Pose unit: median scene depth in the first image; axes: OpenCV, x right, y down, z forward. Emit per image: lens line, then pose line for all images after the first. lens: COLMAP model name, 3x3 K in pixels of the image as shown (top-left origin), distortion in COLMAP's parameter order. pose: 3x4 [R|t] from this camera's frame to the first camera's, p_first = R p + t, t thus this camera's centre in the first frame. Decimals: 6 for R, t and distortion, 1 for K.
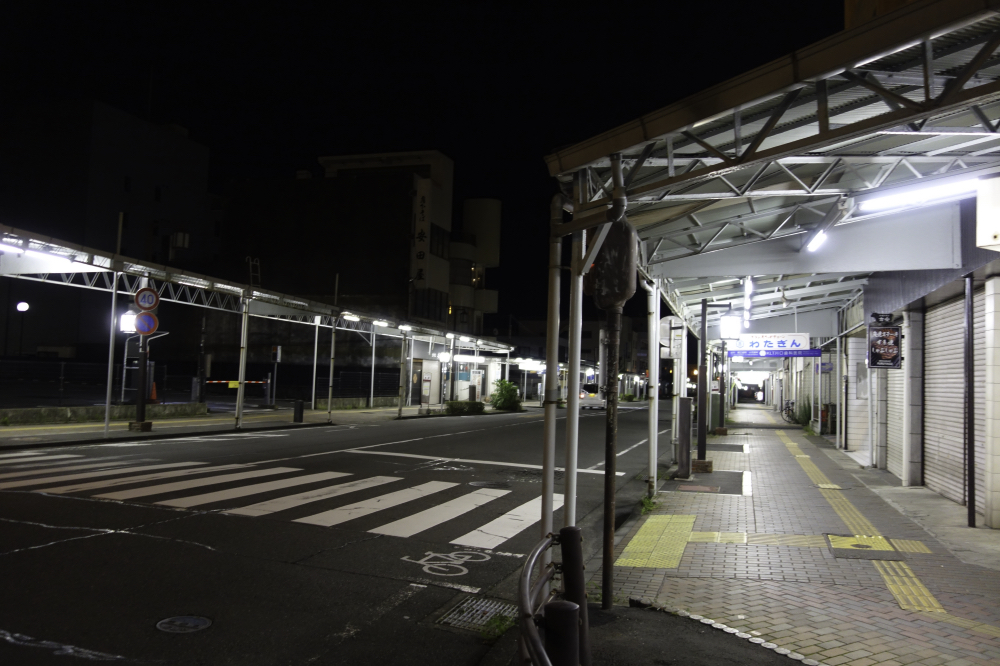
lens RADIAL K [[785.1, 0, 502.1], [0, 785.1, 334.8], [0, 0, 1]] dist [0.001633, -0.003582]
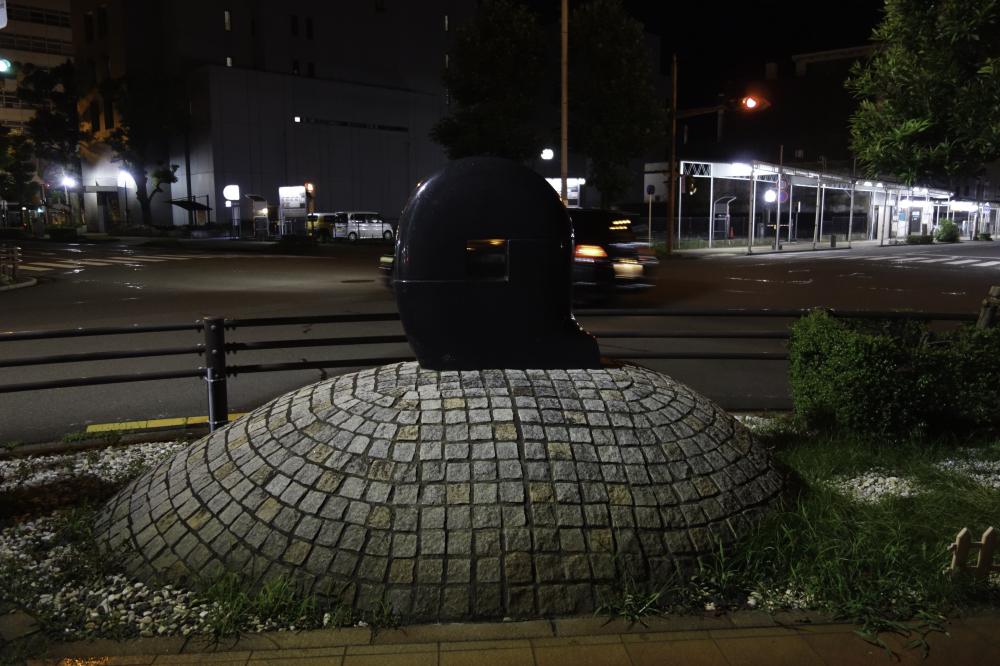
lens RADIAL K [[785.1, 0, 499.5], [0, 785.1, 326.3], [0, 0, 1]] dist [0.001633, -0.003582]
pose [[0.903161, 0.025620, -0.428537, -0.124175], [0.053798, 0.983594, 0.172186, -0.038264], [0.425918, -0.178566, 0.886966, -0.607573]]
